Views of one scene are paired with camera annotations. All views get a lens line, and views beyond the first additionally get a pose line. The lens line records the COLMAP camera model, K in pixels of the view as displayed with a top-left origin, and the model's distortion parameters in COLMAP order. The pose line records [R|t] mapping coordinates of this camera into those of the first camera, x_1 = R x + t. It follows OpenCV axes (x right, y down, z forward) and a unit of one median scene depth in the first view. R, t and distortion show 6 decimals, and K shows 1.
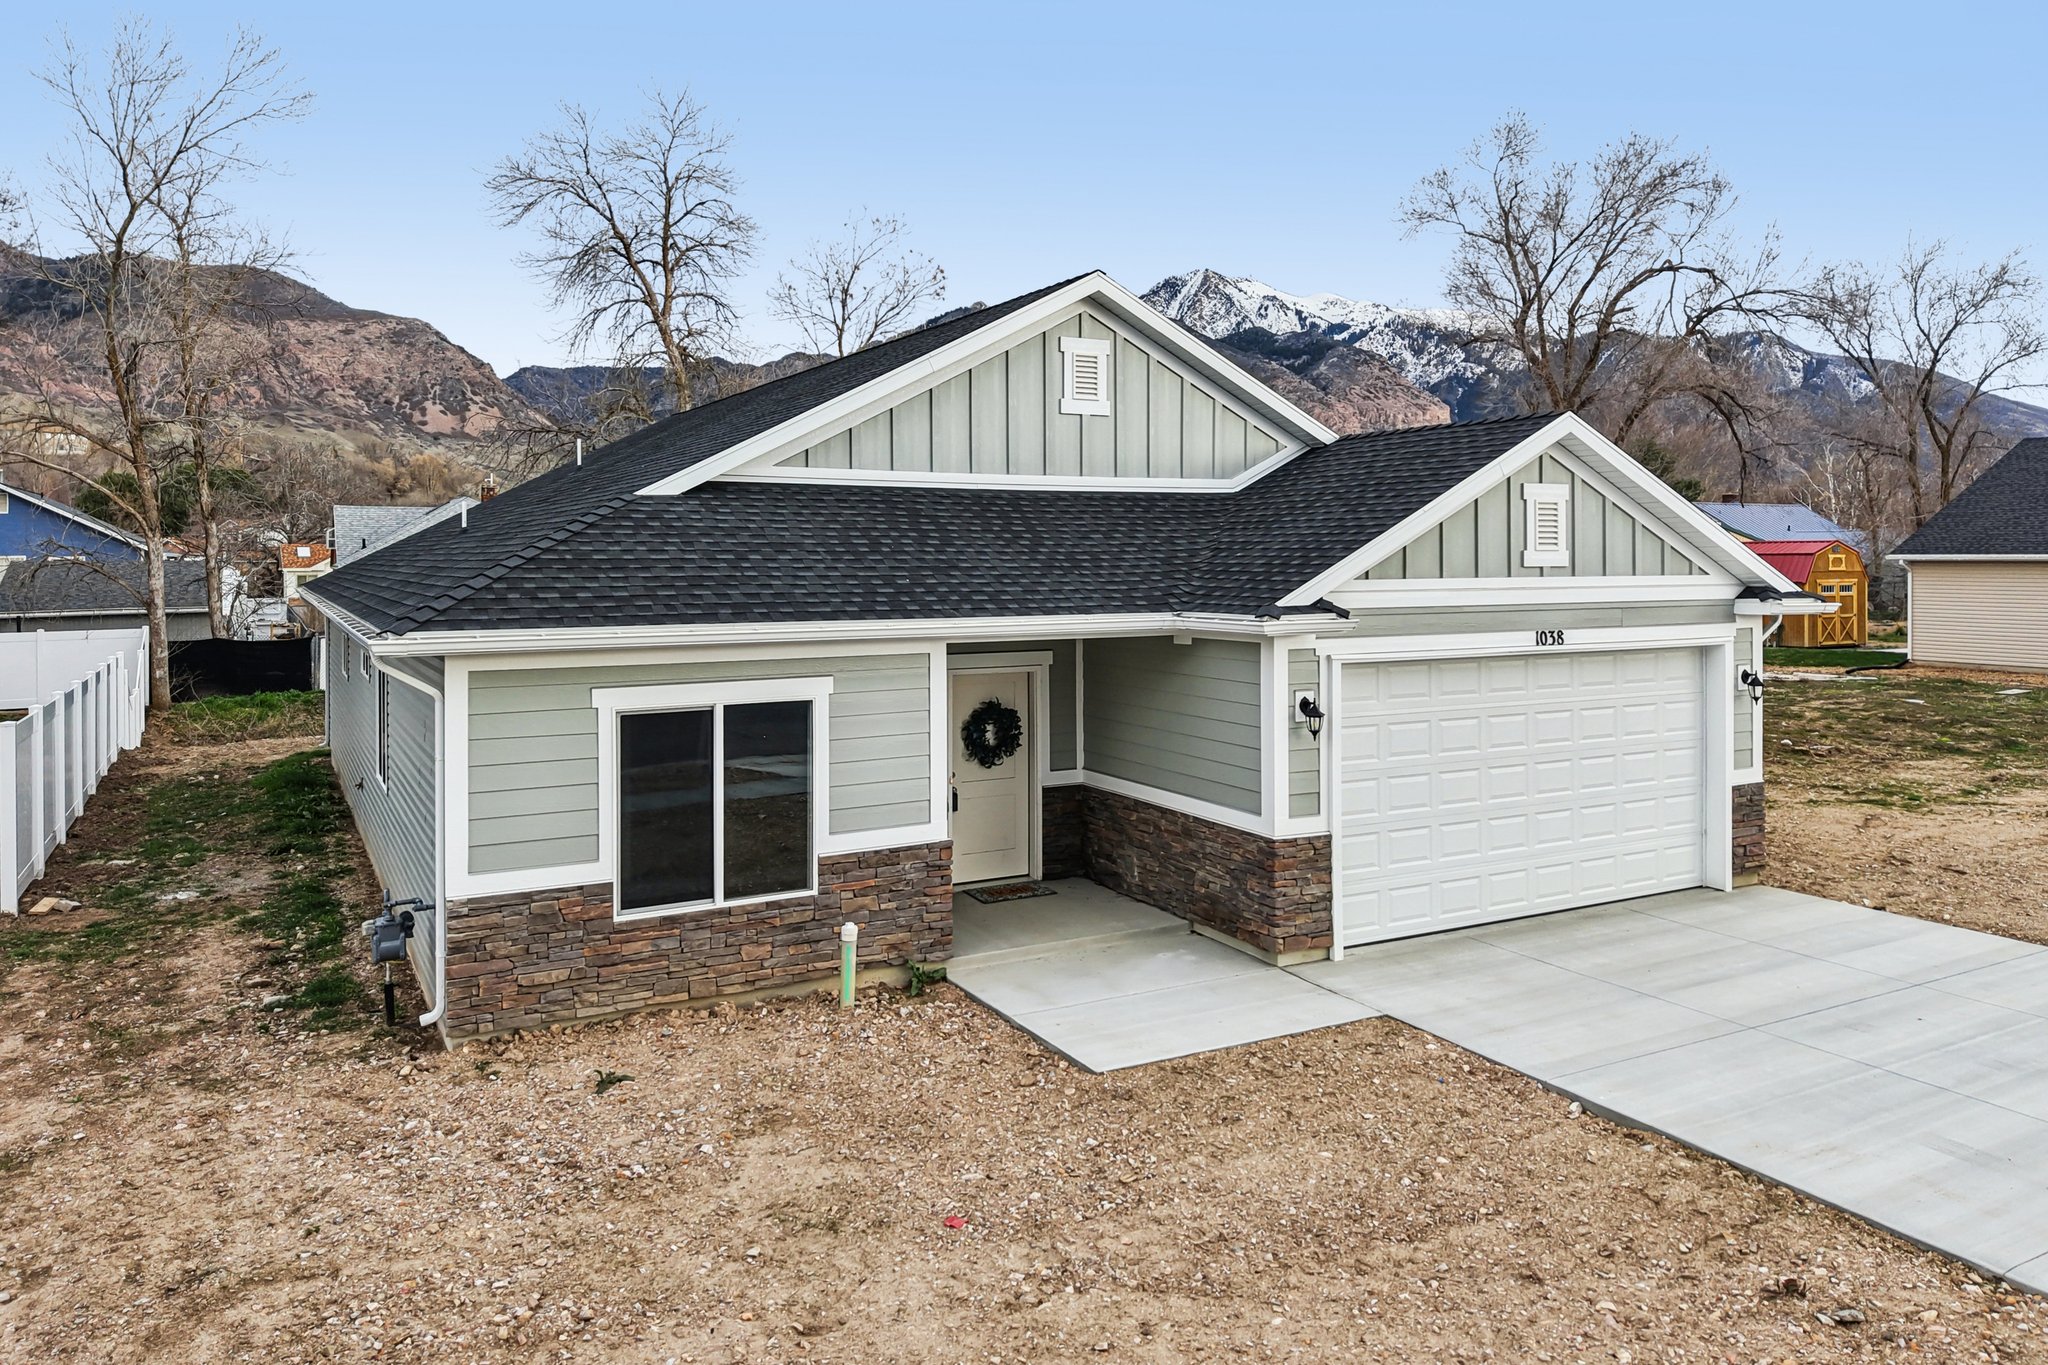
lens RADIAL K [[1419.2, 0, 1024.8], [0, 1419.2, 556.3], [0, 0, 1]] dist [0.014930, -0.010061]
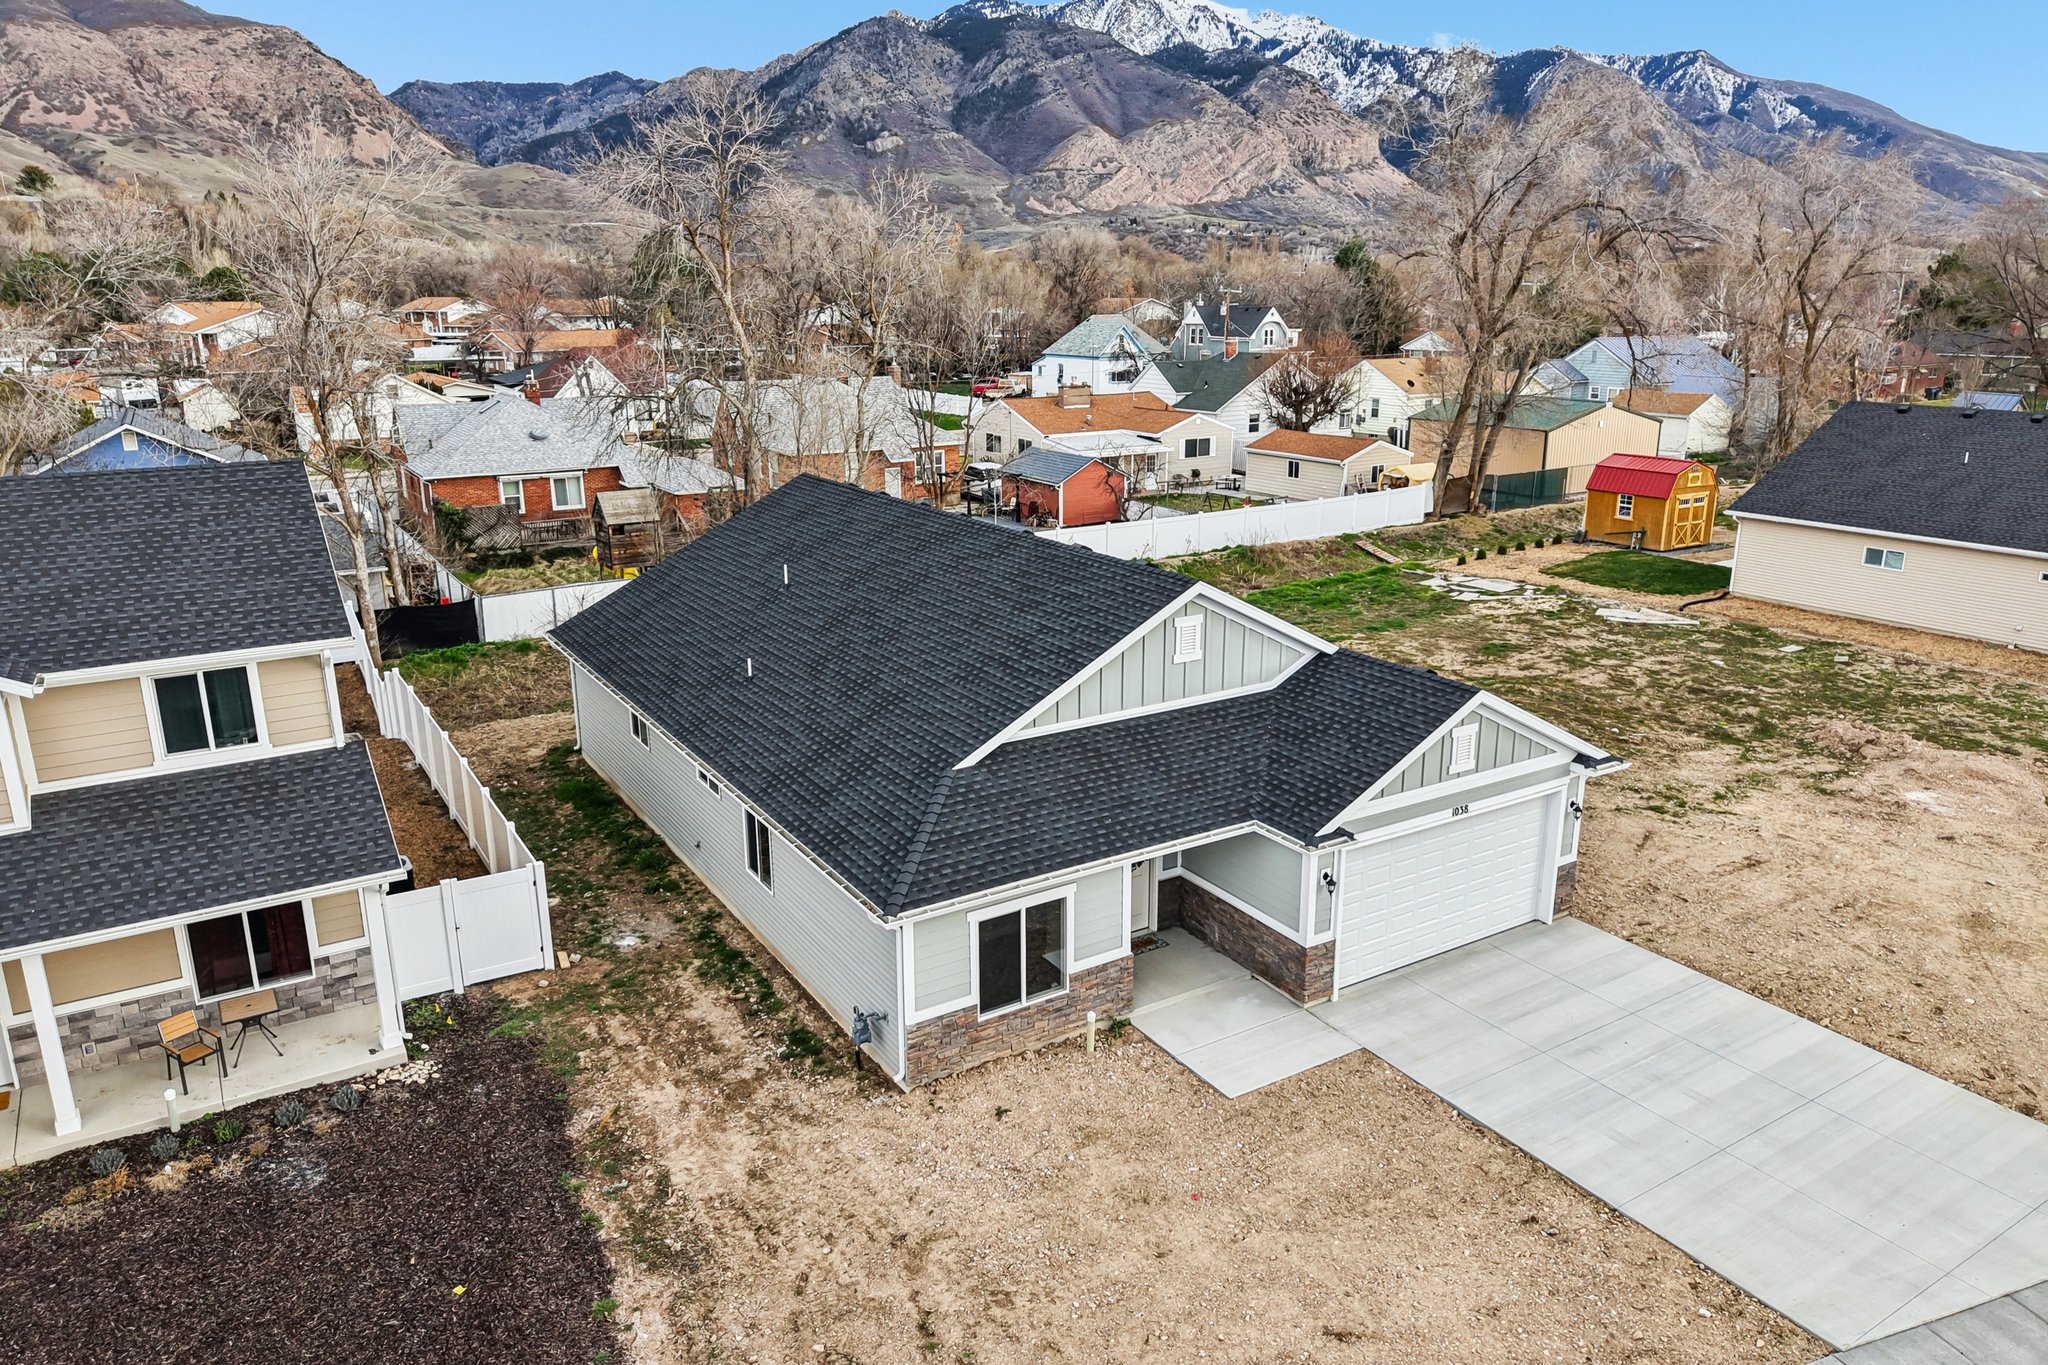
lens RADIAL K [[1373.5, 0, 1032.4], [0, 1373.5, 677.1], [0, 0, 1]] dist [0.011649, -0.007830]
pose [[0.998238, -0.017440, 0.056722, -0.269320], [0.001420, 0.962587, 0.270970, -0.611244], [-0.059325, -0.270412, 0.960915, -0.590083]]
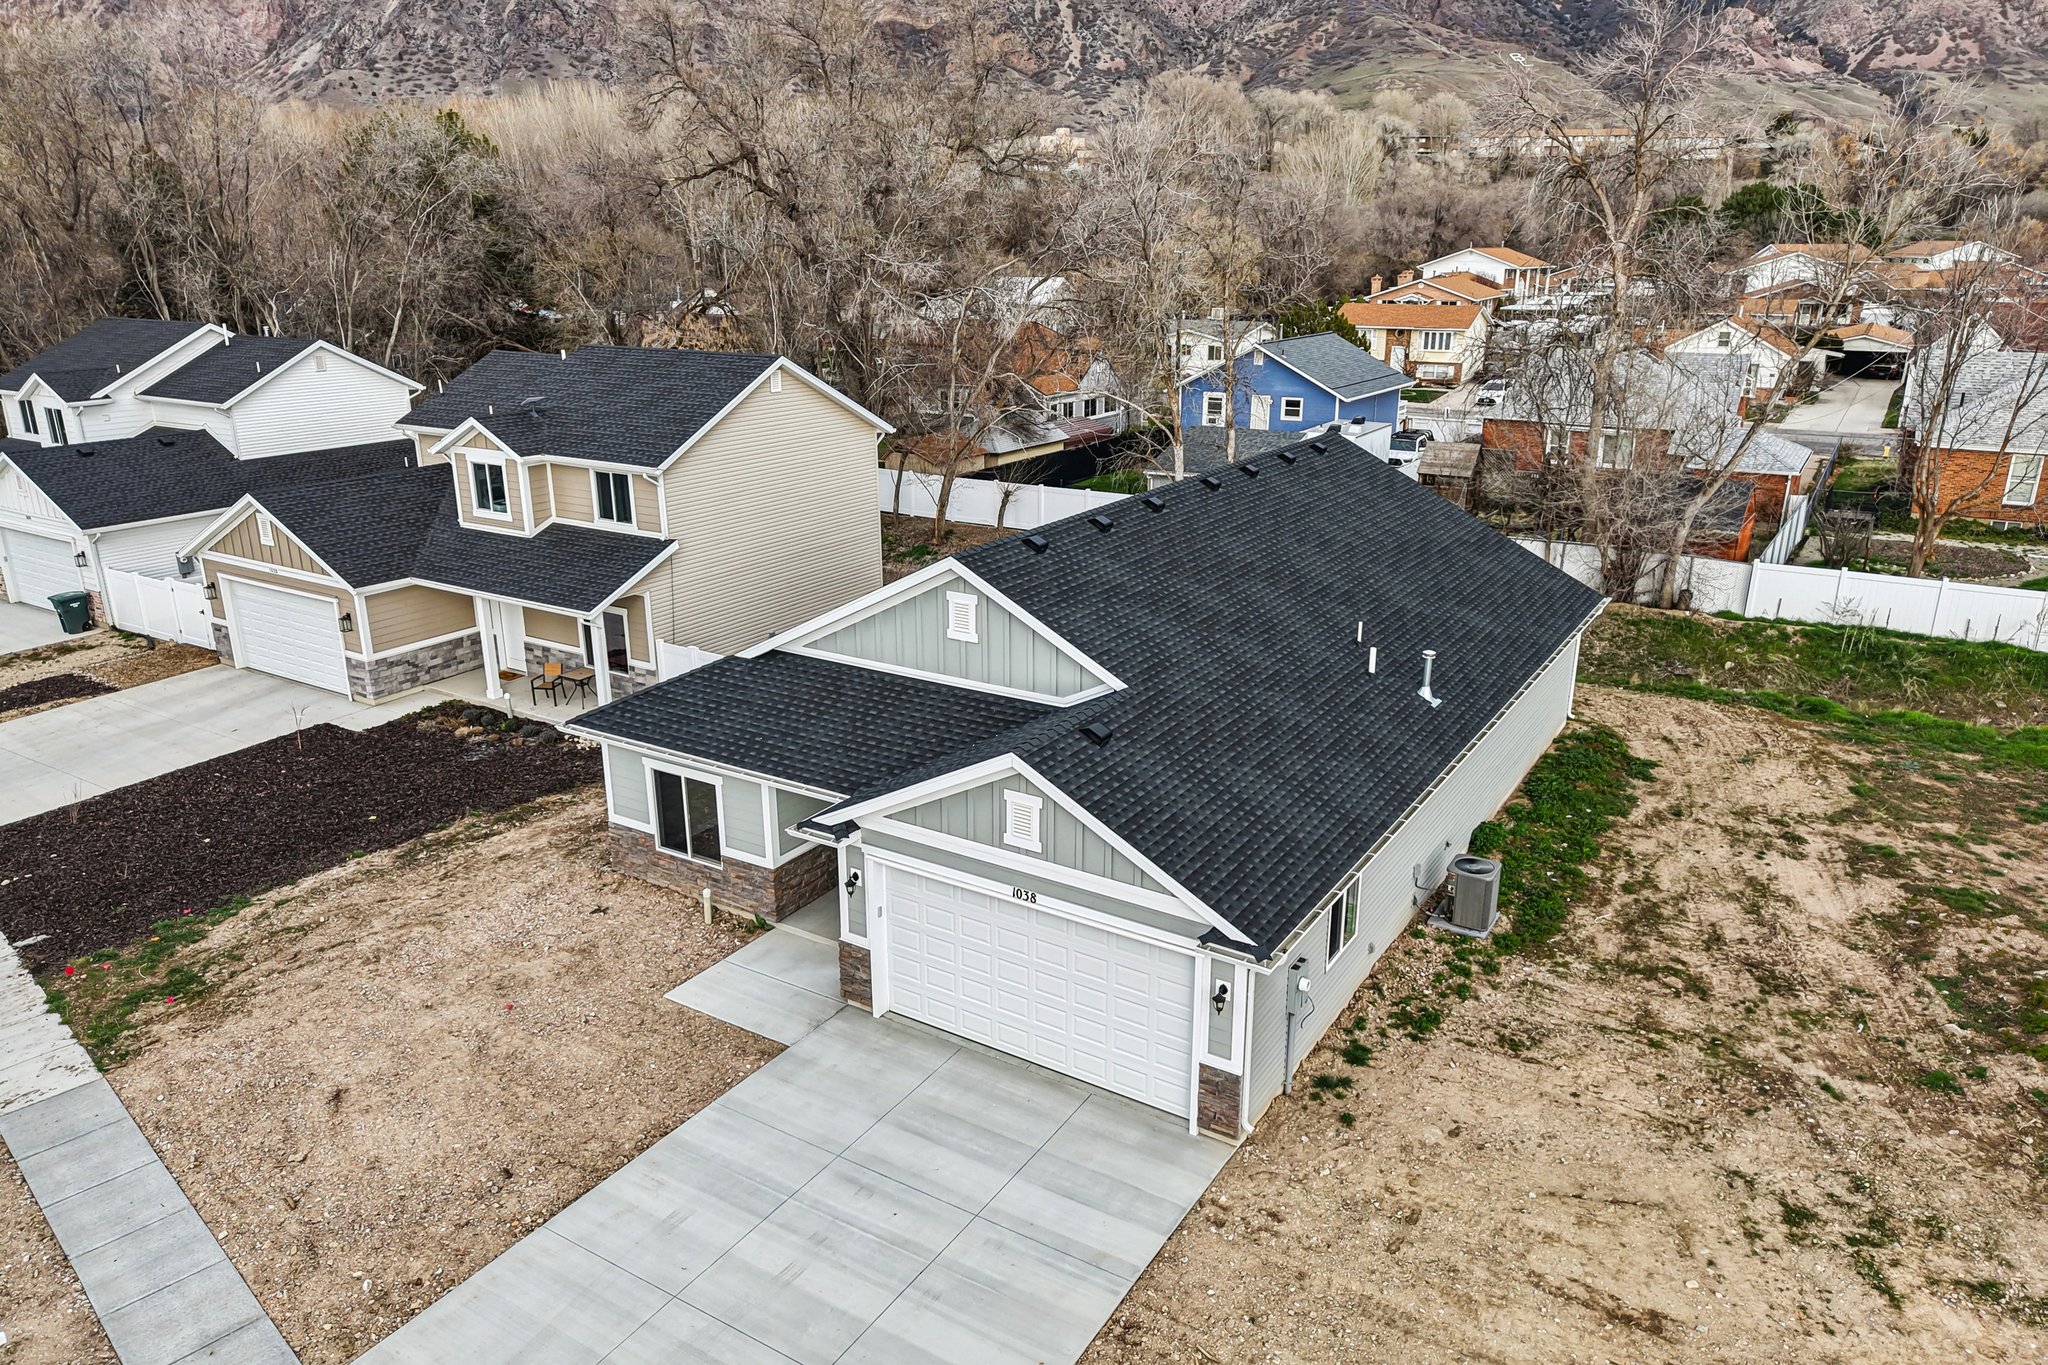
lens RADIAL K [[1368.5, 0, 1030.8], [0, 1368.5, 684.9], [0, 0, 1]] dist [0.019015, -0.011401]
pose [[0.490205, 0.273911, -0.827449, 1.581853], [-0.001431, 0.949589, 0.313495, -0.622977], [0.871606, -0.152493, 0.465885, 0.449635]]
